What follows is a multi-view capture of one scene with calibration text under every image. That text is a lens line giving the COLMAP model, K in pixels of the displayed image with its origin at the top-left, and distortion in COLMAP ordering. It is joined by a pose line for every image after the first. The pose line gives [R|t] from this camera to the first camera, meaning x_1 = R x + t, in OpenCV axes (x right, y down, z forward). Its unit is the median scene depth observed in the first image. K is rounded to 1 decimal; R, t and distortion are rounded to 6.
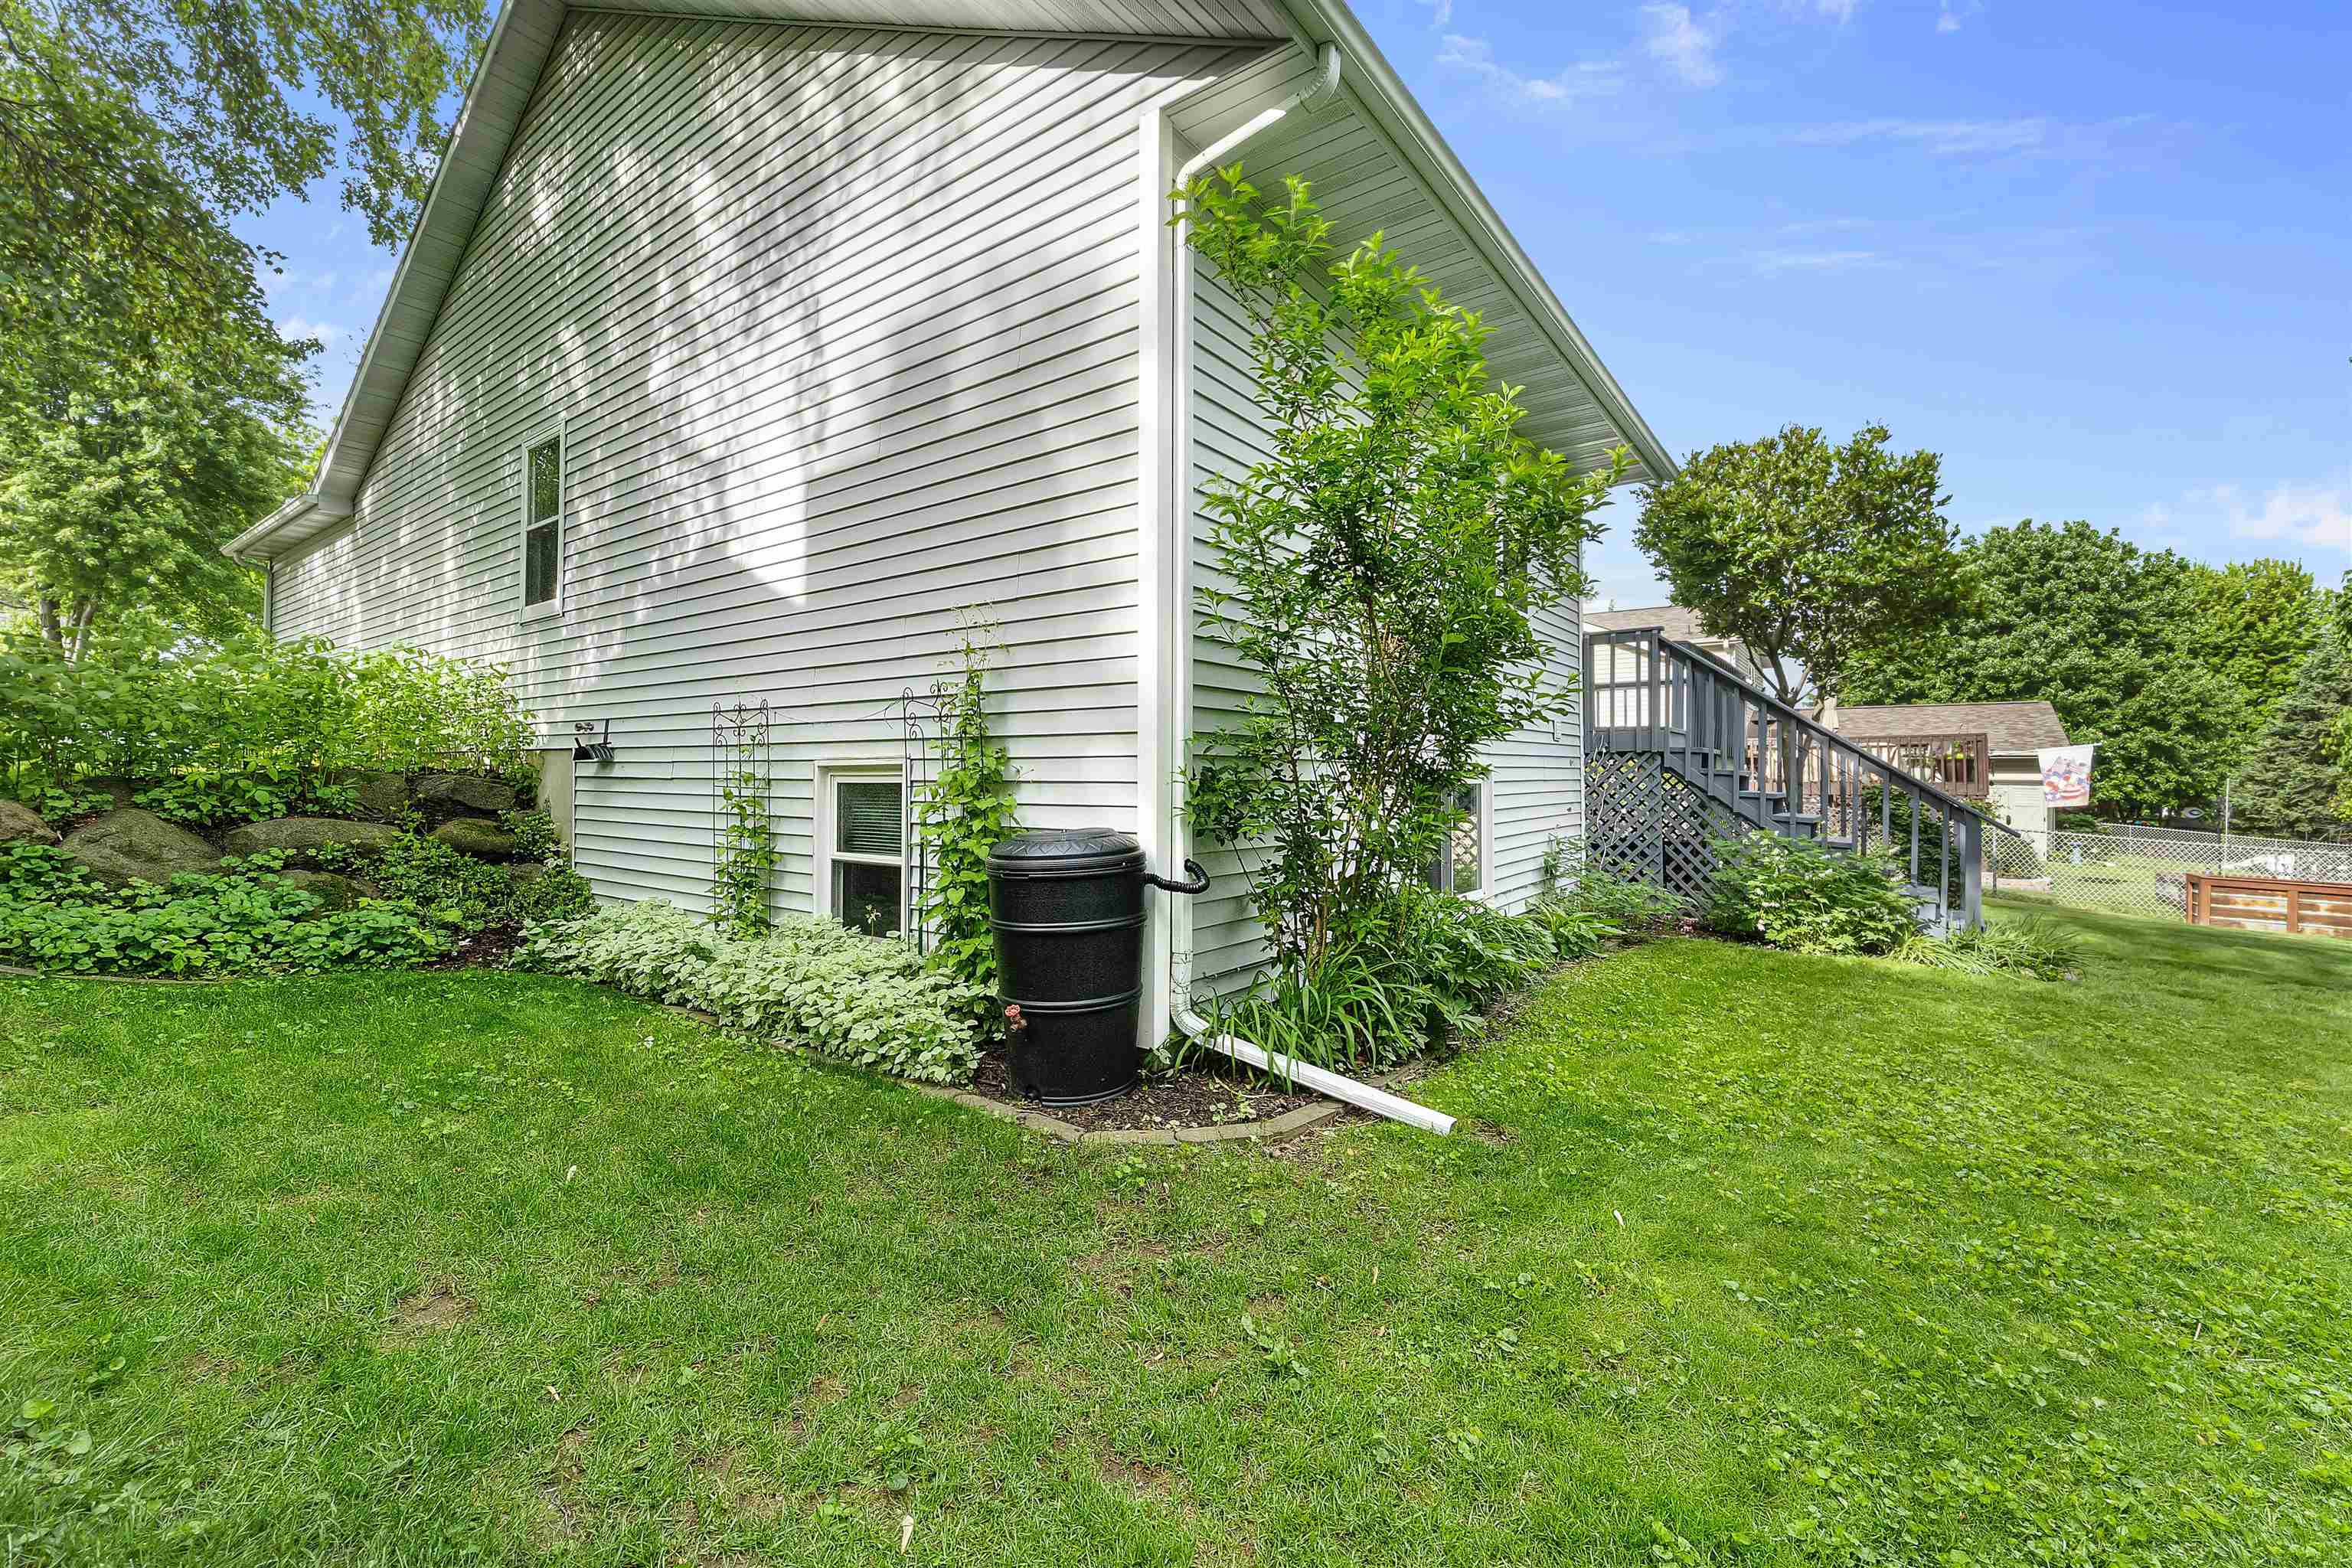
lens RADIAL K [[955.7, 0, 1181.8], [0, 955.7, 738.0], [0, 0, 1]] dist [-0.000854, -0.006995]
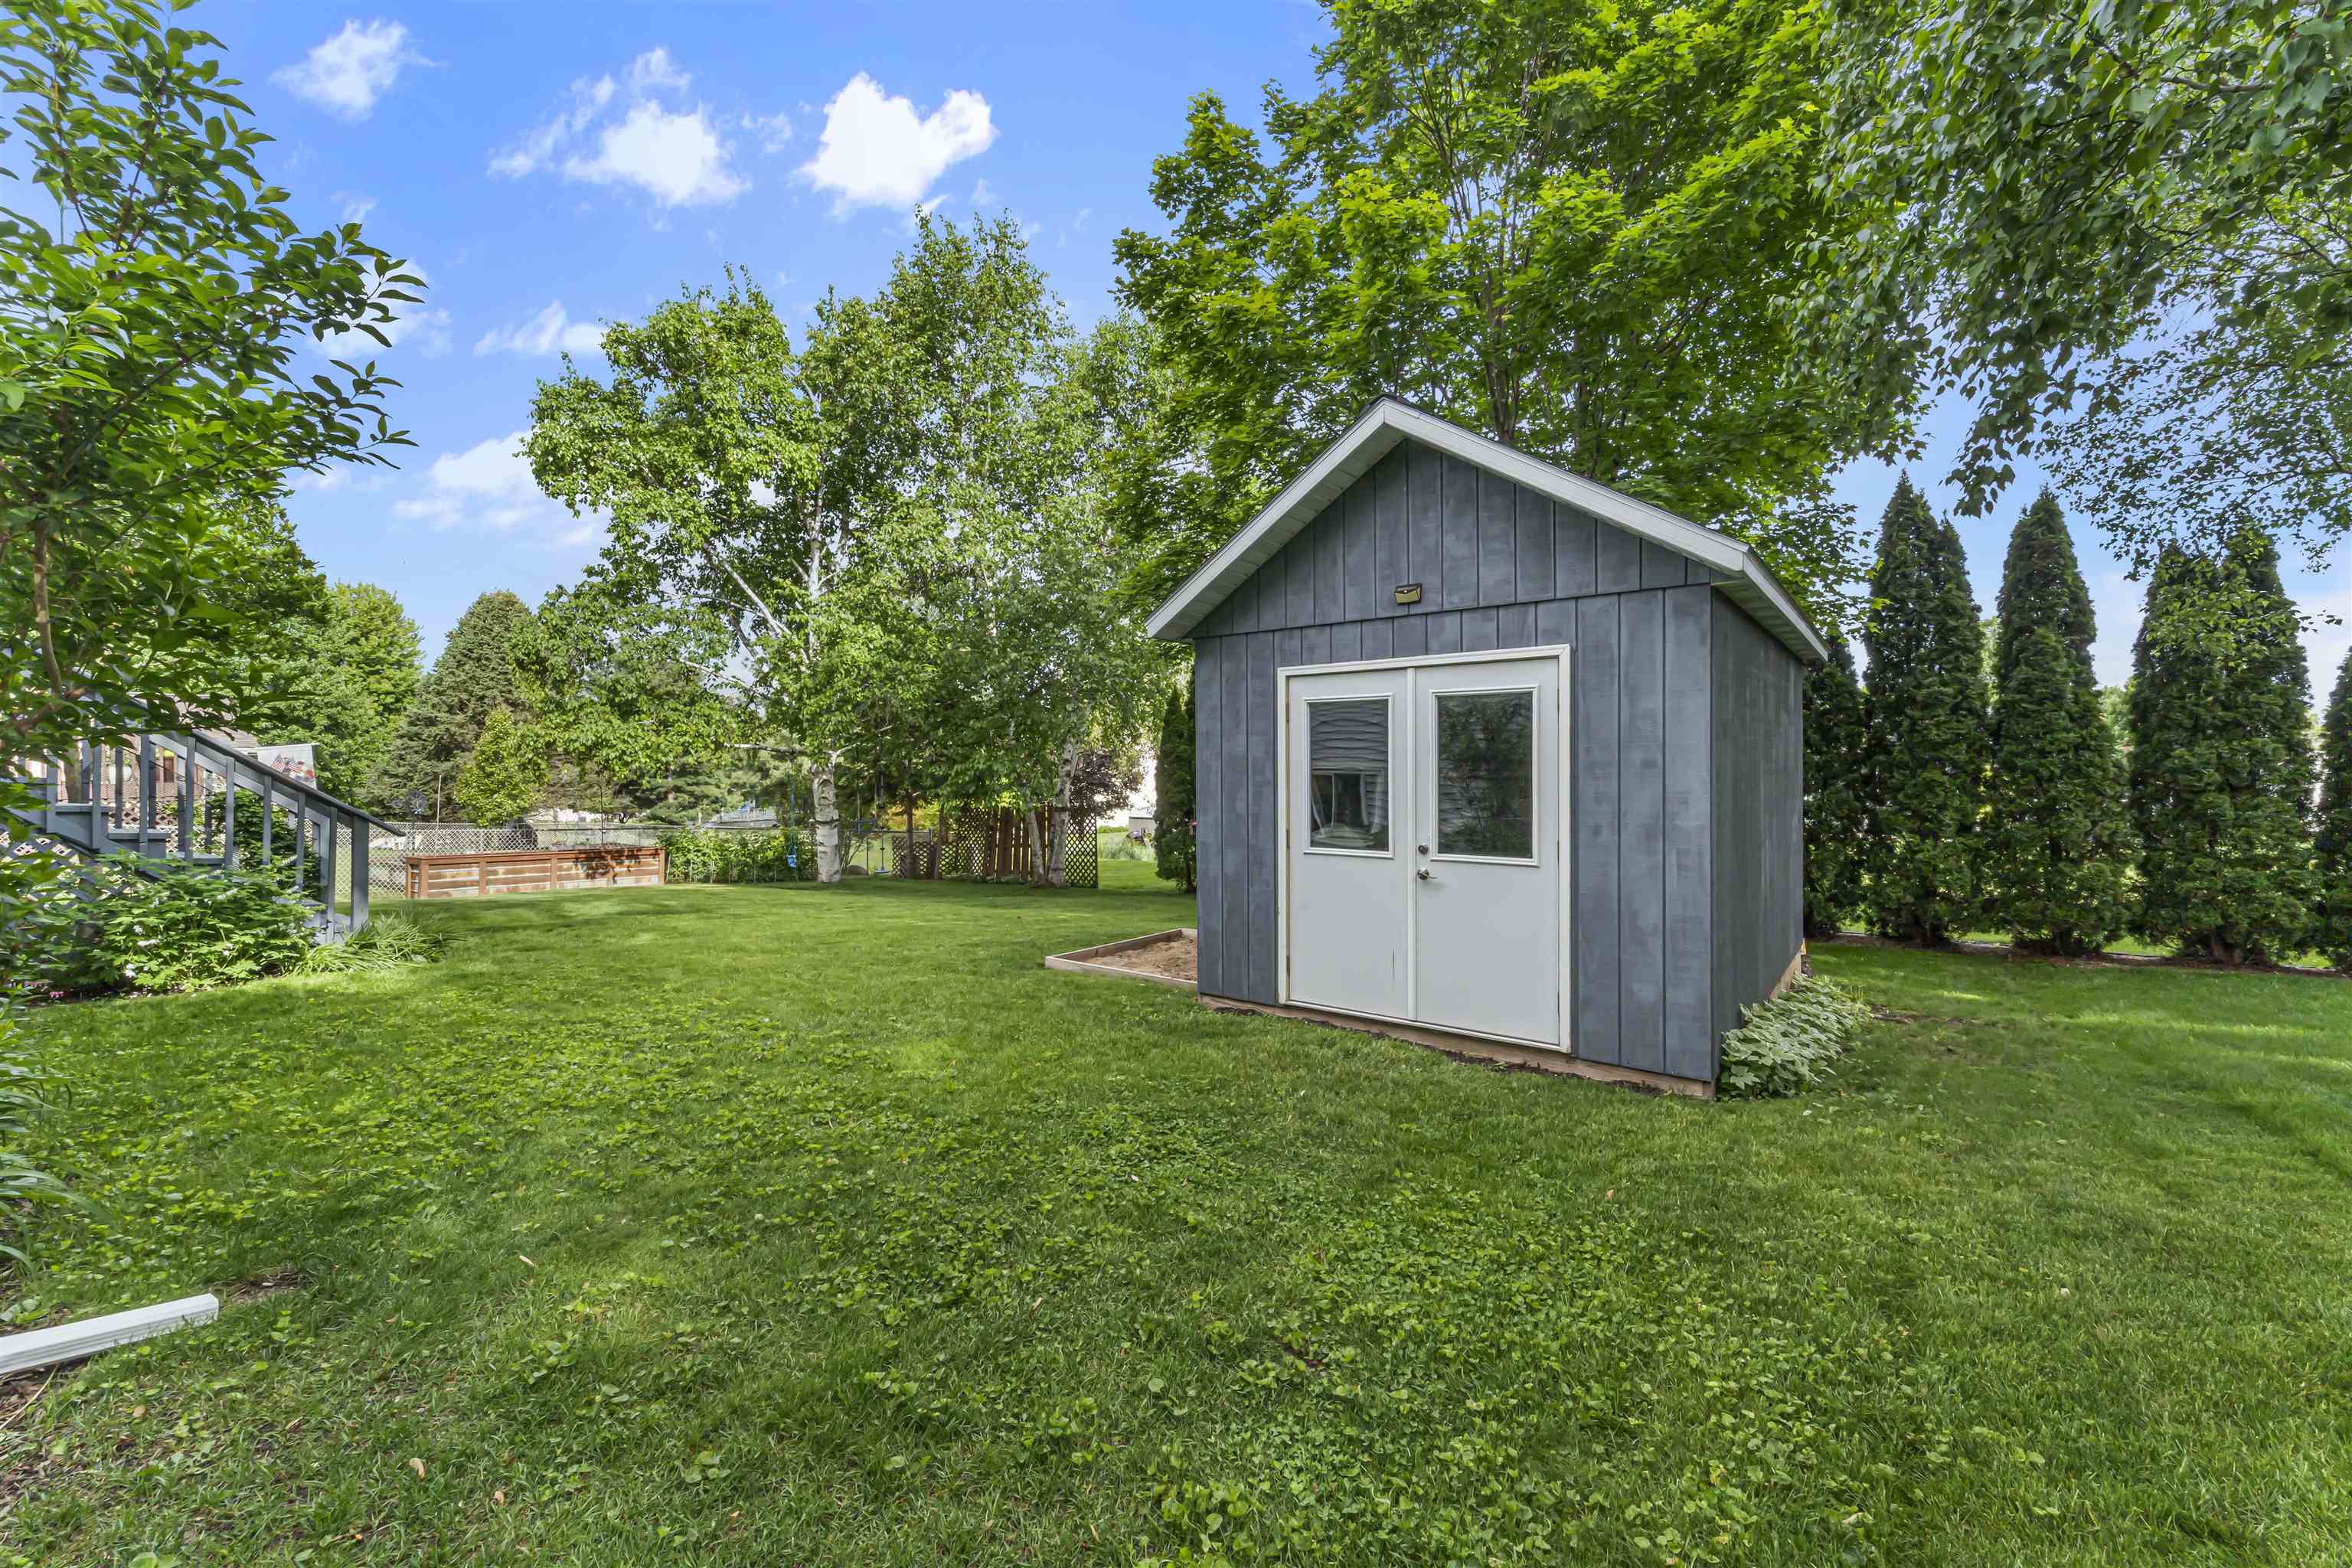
lens RADIAL K [[928.5, 0, 1182.6], [0, 928.5, 785.9], [0, 0, 1]] dist [-0.027871, -0.000294]
pose [[-0.017546, -0.027676, 0.999463, -0.018939], [-0.029329, 0.999201, 0.027154, -0.000755], [-0.999416, -0.028837, -0.018344, 0.015629]]
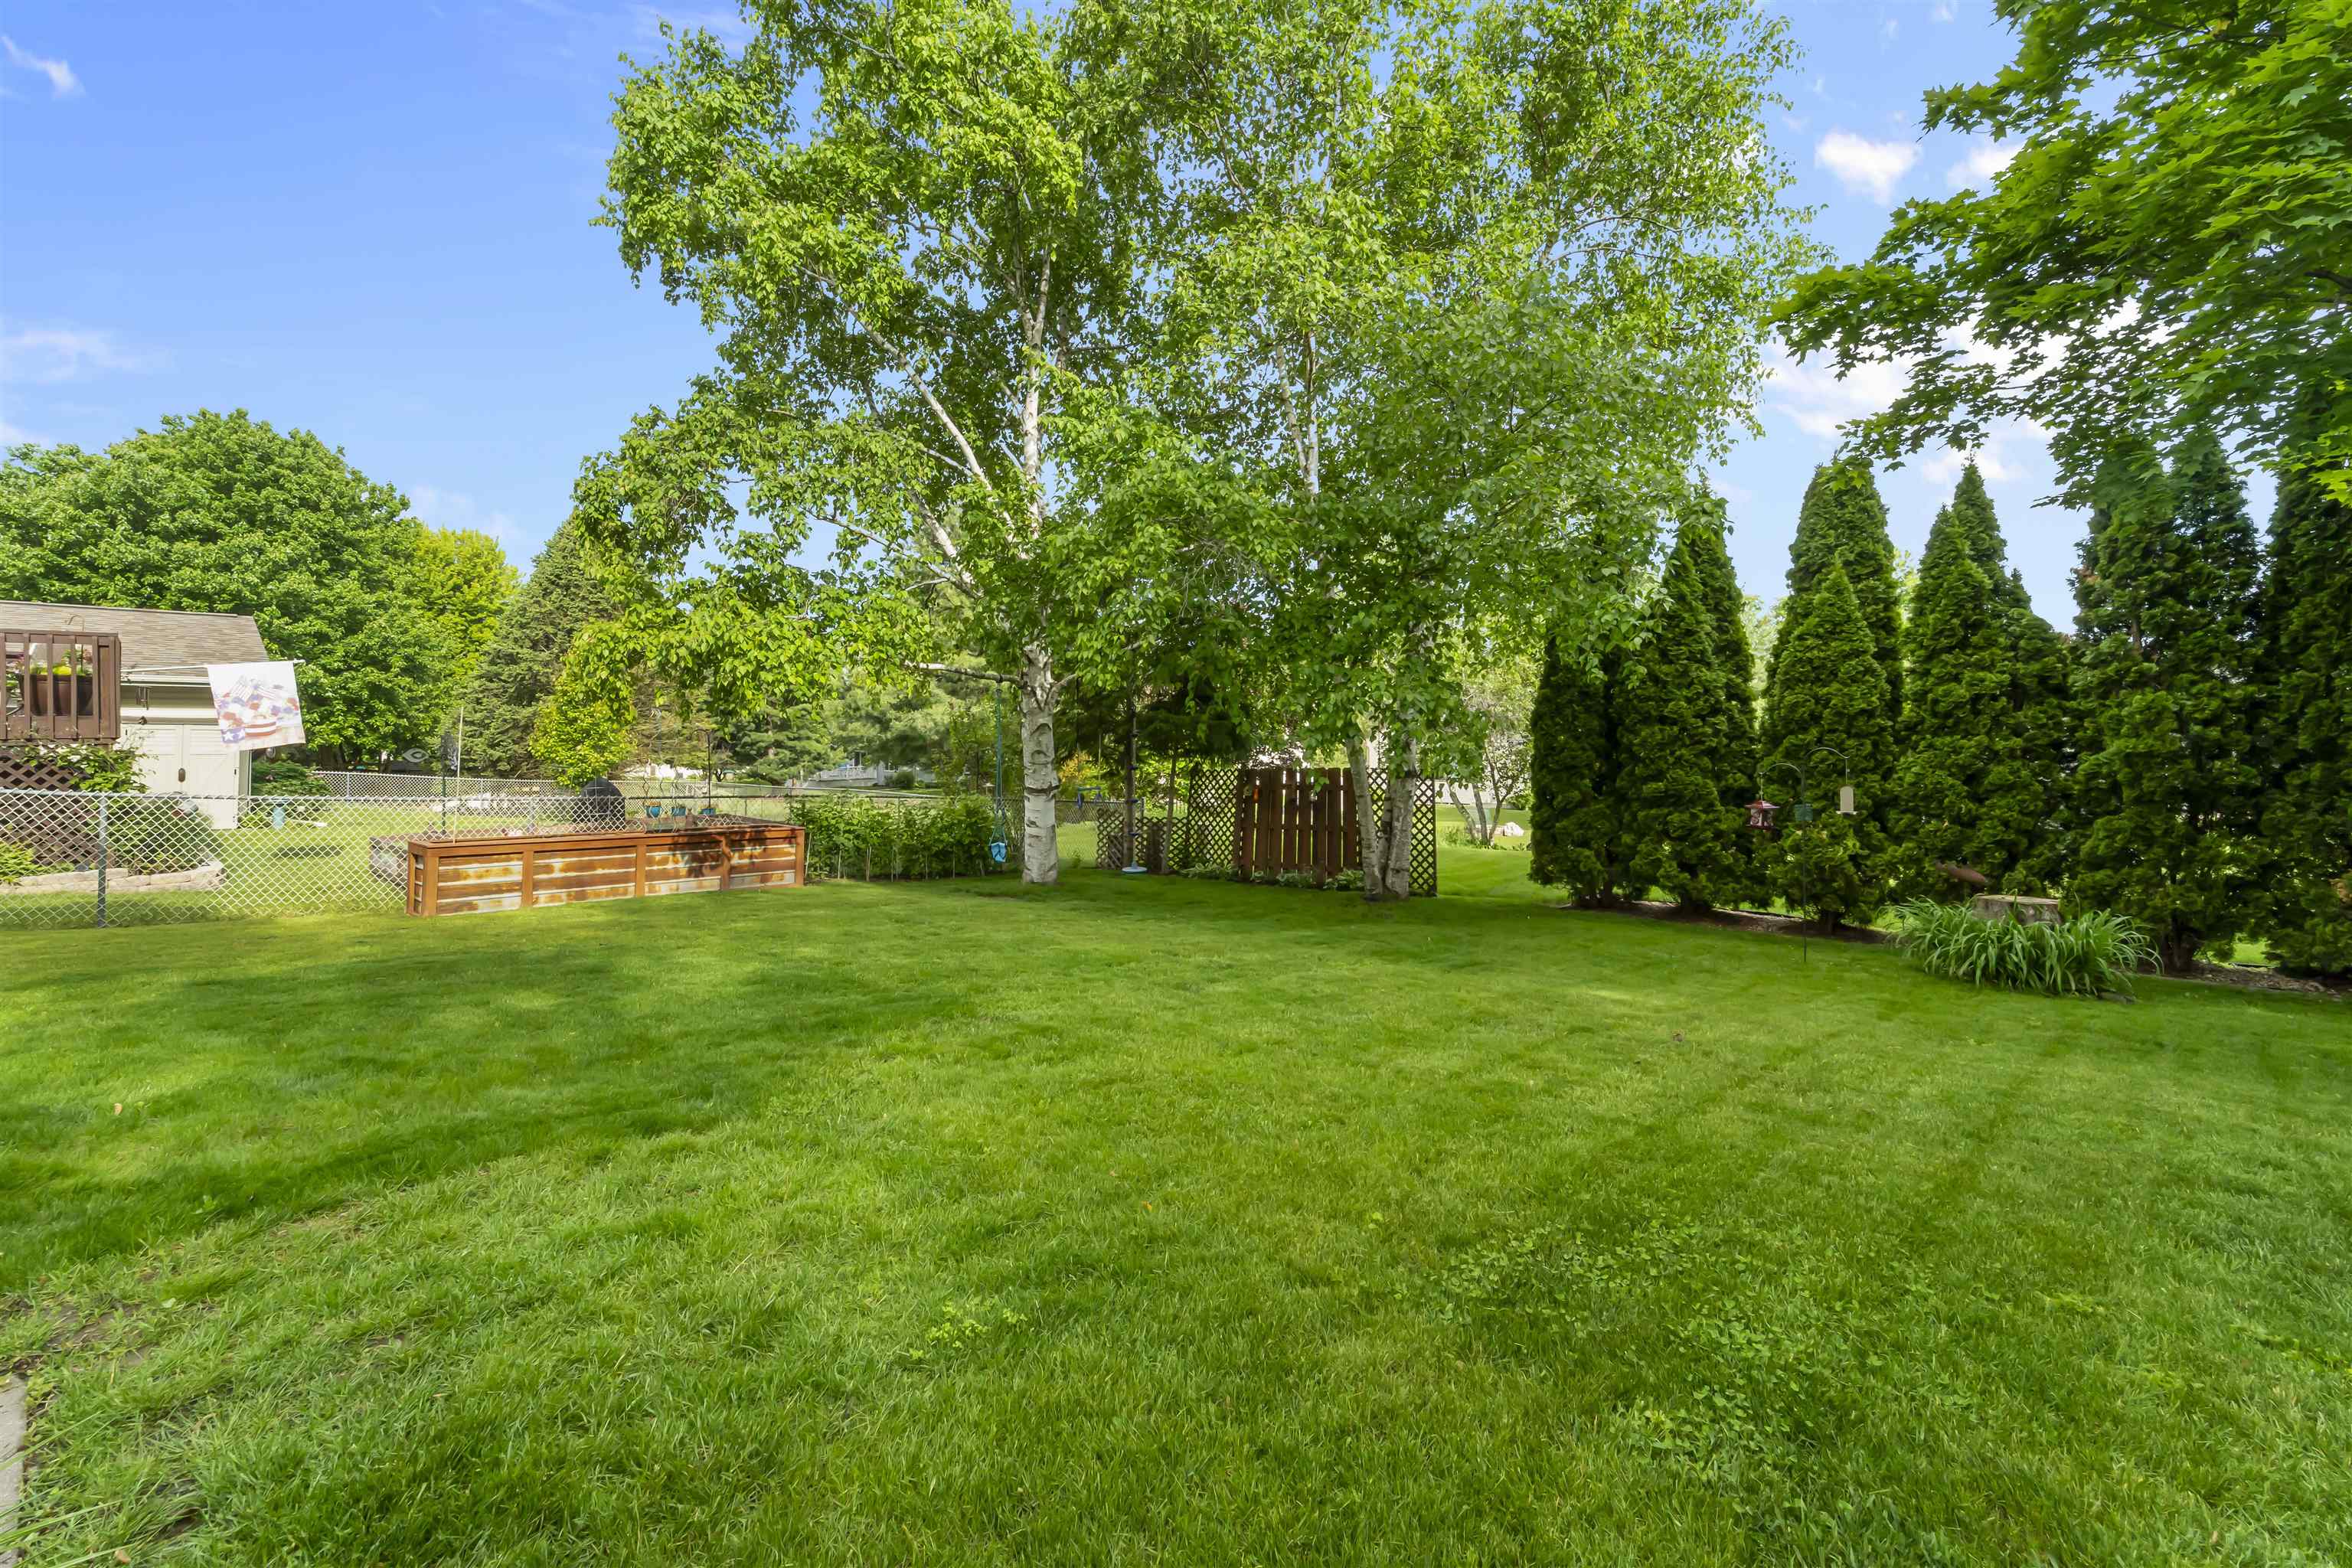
lens RADIAL K [[1046.5, 0, 1172.7], [0, 1046.5, 732.4], [0, 0, 1]] dist [0.000394, 0.000250]
pose [[0.121795, -0.014719, 0.992446, 0.089167], [-0.034605, 0.999219, 0.019067, 0.006724], [-0.991952, -0.036666, 0.121190, 0.084896]]
